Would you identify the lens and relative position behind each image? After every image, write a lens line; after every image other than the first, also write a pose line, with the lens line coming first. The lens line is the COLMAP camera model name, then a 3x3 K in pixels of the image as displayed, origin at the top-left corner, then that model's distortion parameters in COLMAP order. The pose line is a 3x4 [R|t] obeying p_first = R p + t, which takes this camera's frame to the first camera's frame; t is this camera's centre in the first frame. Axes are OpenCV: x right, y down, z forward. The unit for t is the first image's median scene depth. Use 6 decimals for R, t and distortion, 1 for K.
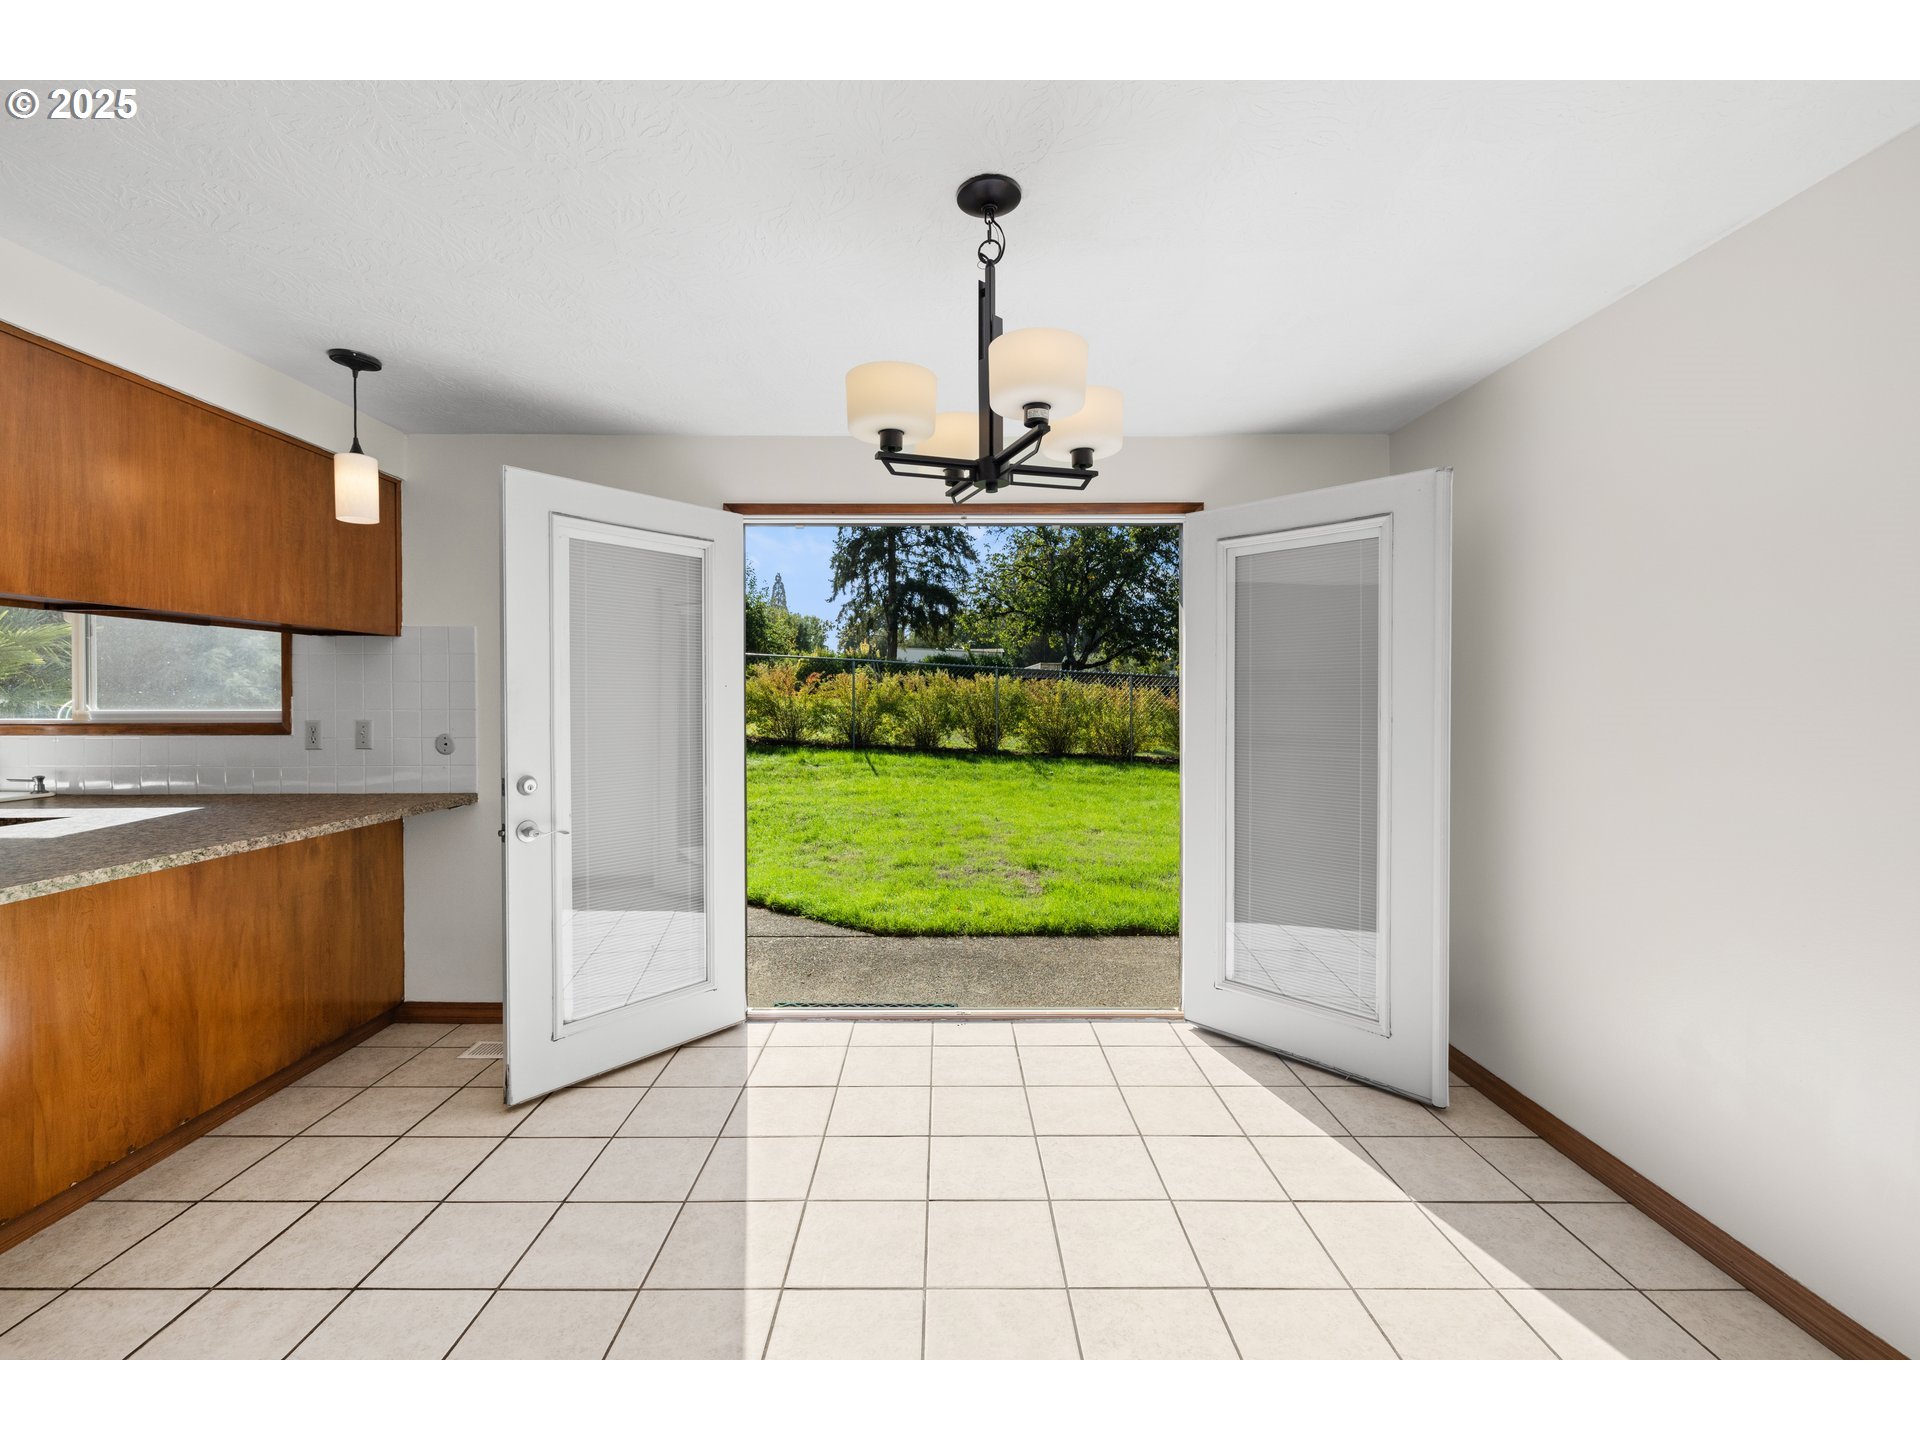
lens RADIAL K [[814.6, 0, 945.7], [0, 814.6, 709.6], [0, 0, 1]] dist [0.000839, -0.000037]
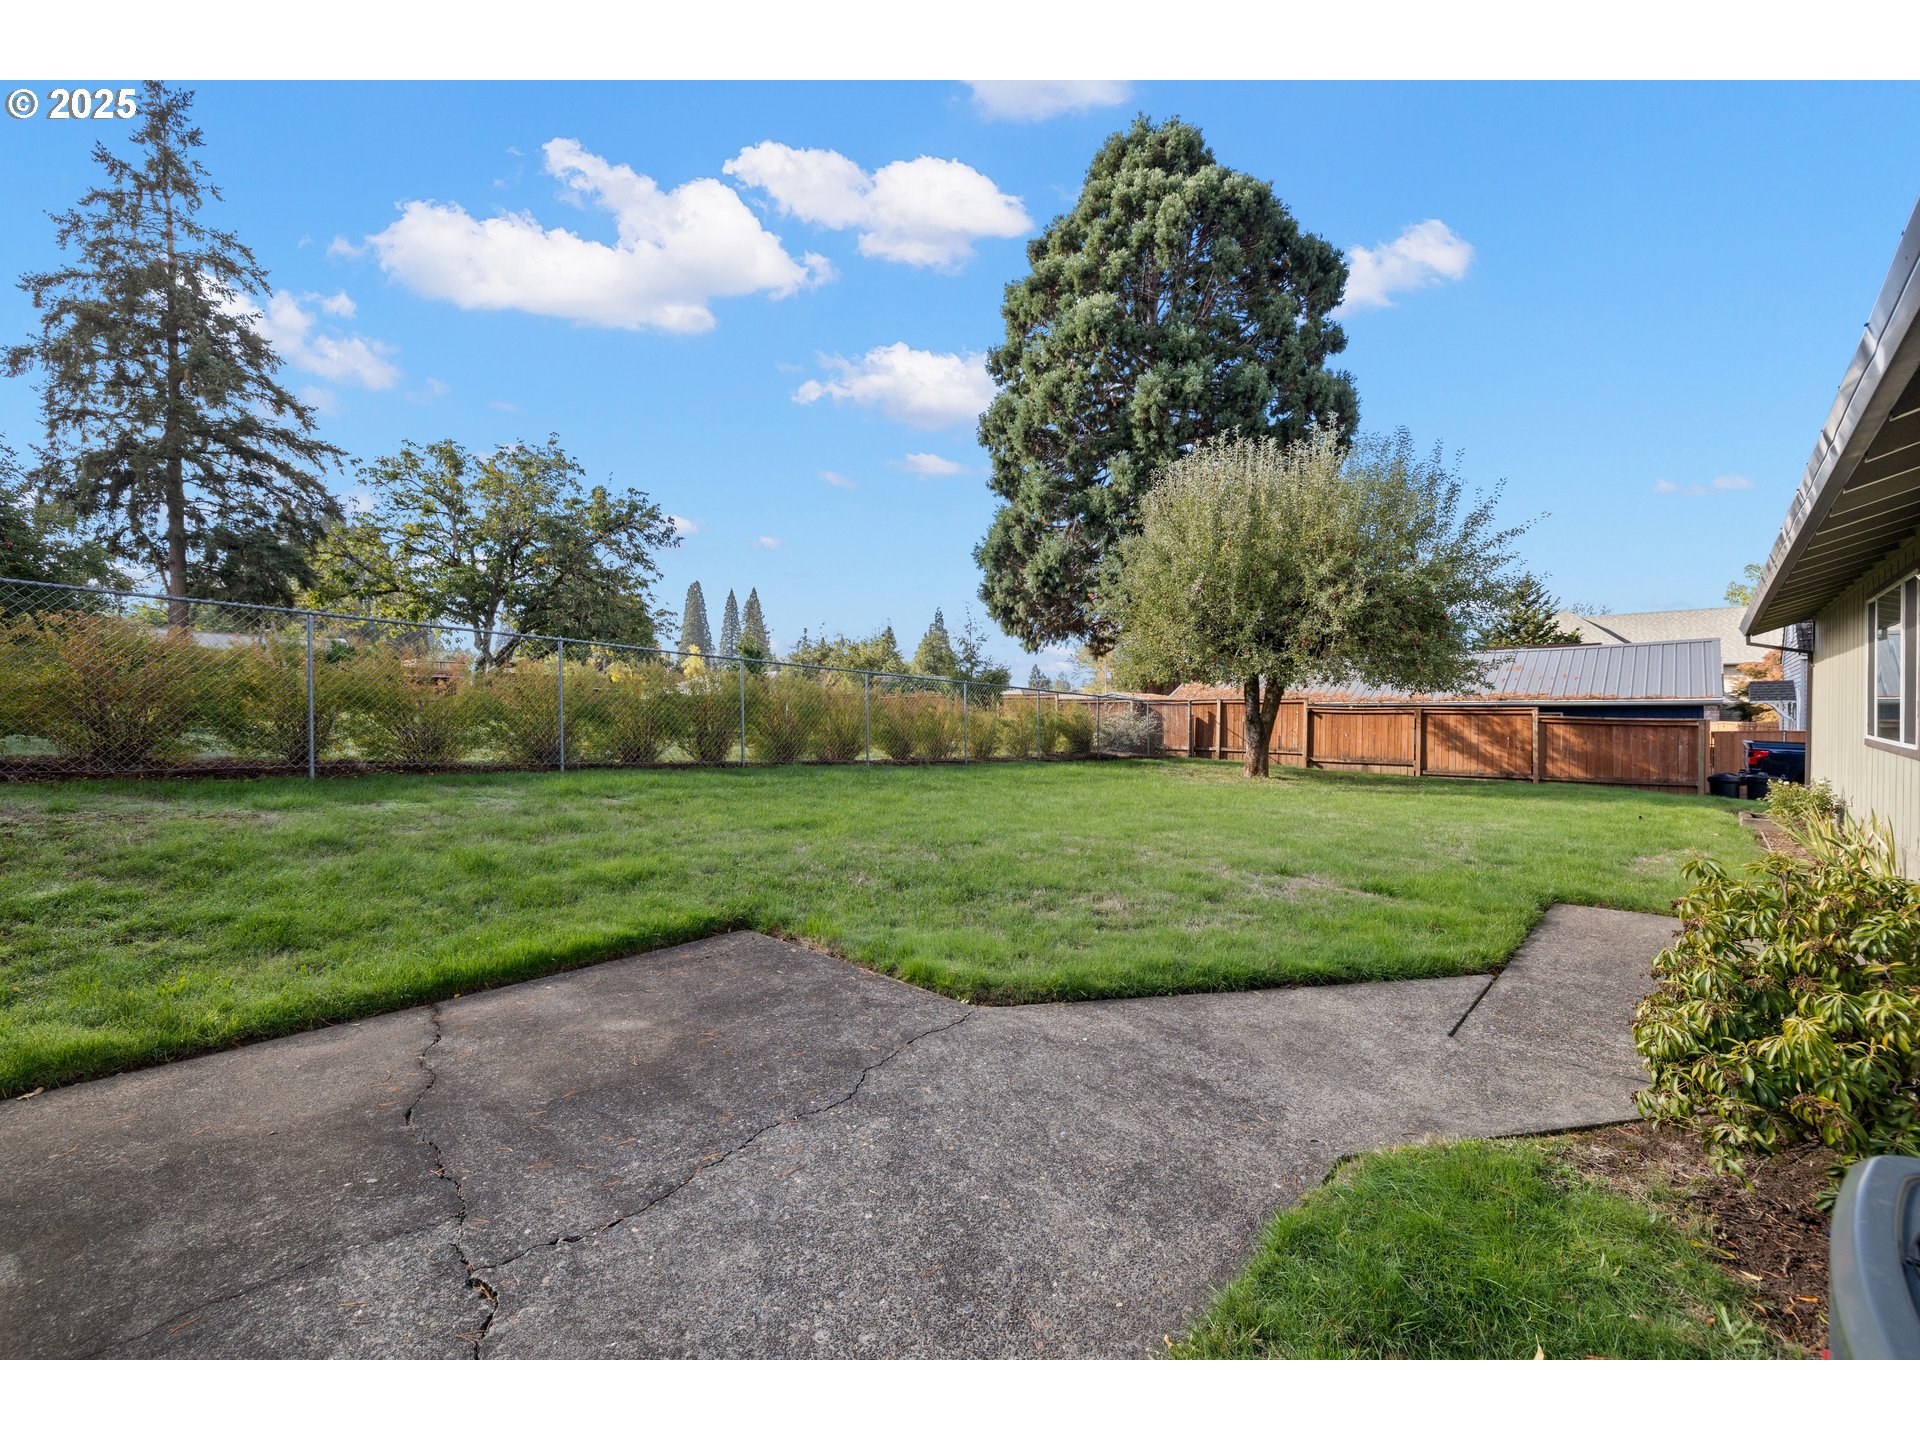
lens RADIAL K [[802.8, 0, 960.9], [0, 802.8, 716.5], [0, 0, 1]] dist [-0.001262, -0.000244]
pose [[0.682407, -0.012193, 0.730871, -1.754788], [0.012786, 0.999907, 0.004743, 0.029149], [-0.730861, 0.006108, 0.682499, 1.476370]]
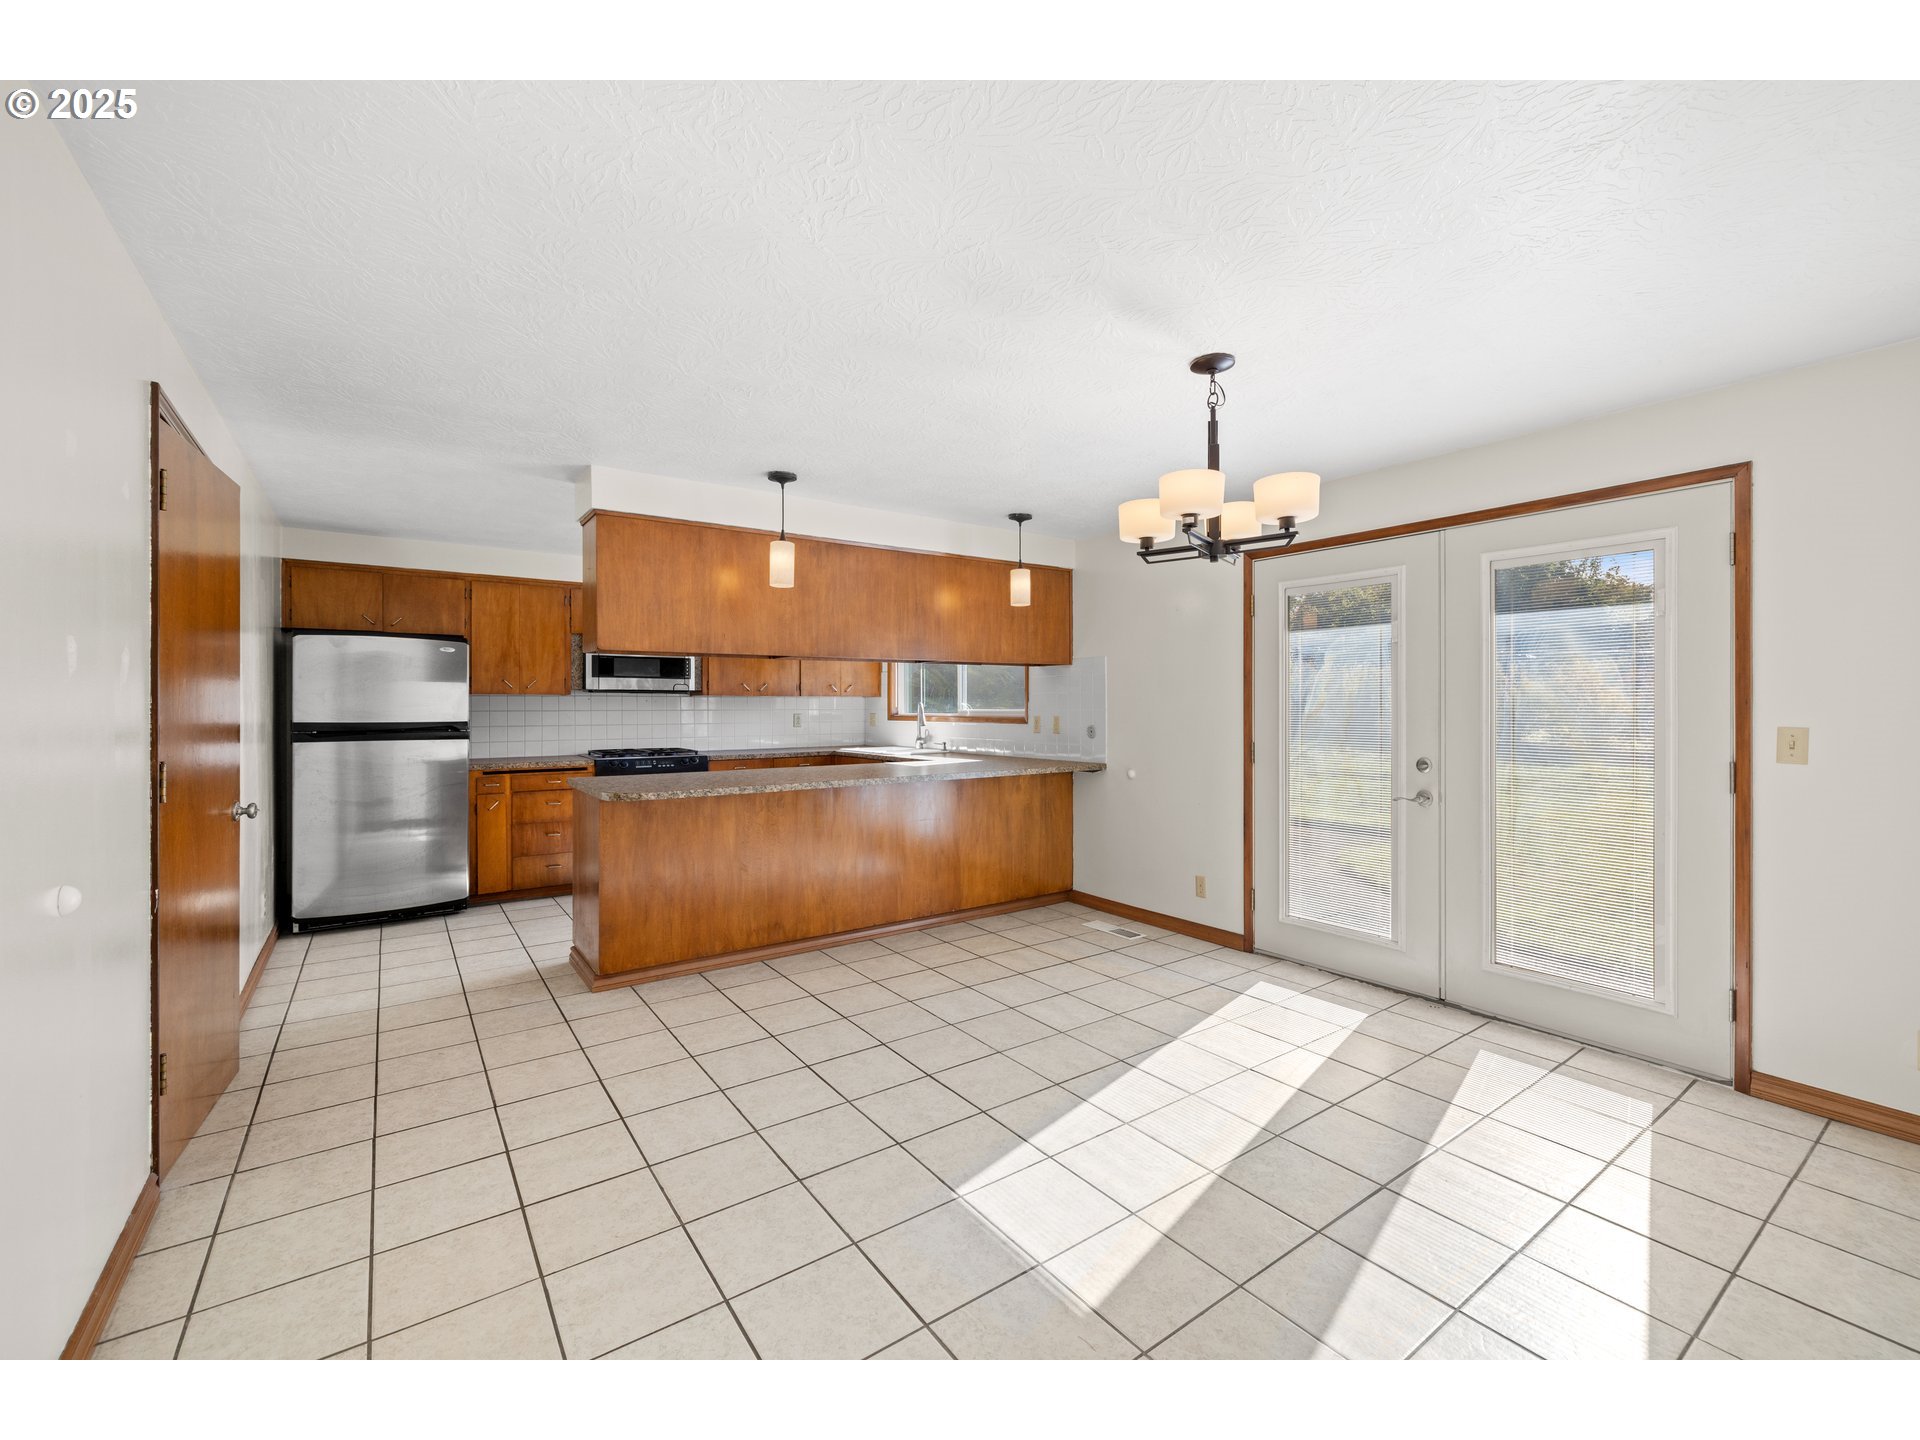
lens RADIAL K [[802.8, 0, 960.9], [0, 802.8, 716.5], [0, 0, 1]] dist [-0.001262, -0.000244]
pose [[0.582971, 0.011264, -0.812415, 0.504394], [-0.008303, 0.999934, 0.007906, 0.002819], [0.812450, 0.002137, 0.583027, -0.114830]]
